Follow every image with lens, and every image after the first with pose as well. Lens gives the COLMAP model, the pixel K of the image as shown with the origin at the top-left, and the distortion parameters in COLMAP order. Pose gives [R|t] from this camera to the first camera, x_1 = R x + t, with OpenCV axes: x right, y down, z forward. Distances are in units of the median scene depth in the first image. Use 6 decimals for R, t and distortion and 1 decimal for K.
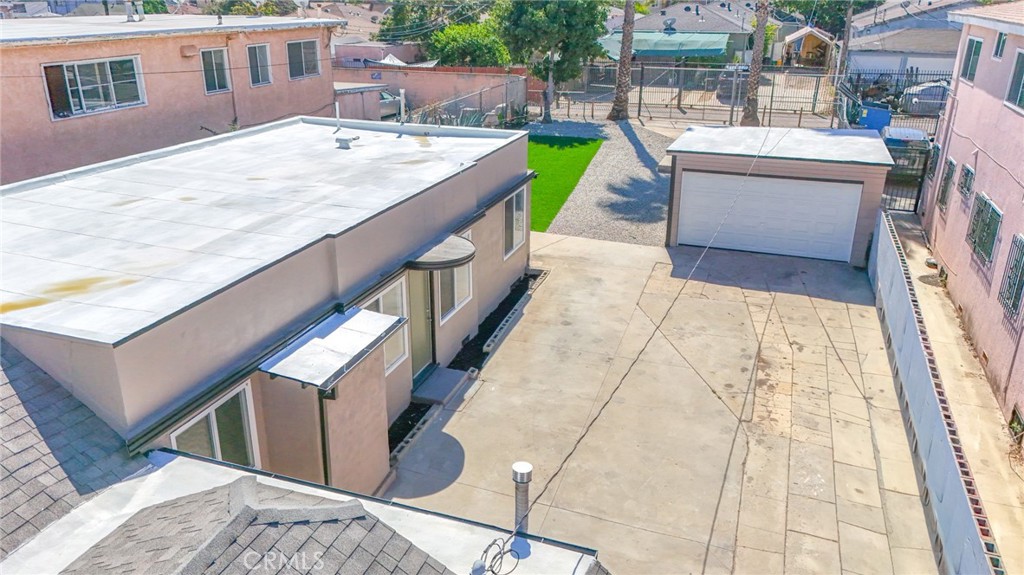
lens RADIAL K [[760.7, 0, 515.5], [0, 760.7, 285.3], [0, 0, 1]] dist [0.074207, -0.071887]
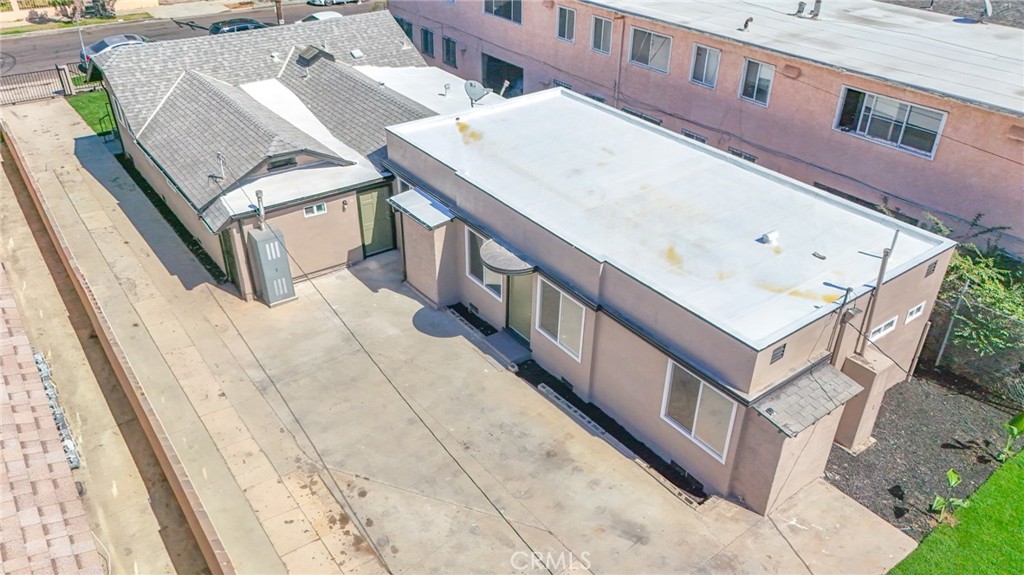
lens RADIAL K [[760.7, 0, 513.4], [0, 760.7, 284.4], [0, 0, 1]] dist [0.074207, -0.071887]
pose [[-0.566595, 0.423405, -0.706893, 0.756378], [-0.309790, 0.685488, 0.658890, -0.788906], [0.763544, 0.592313, -0.257227, 1.222043]]
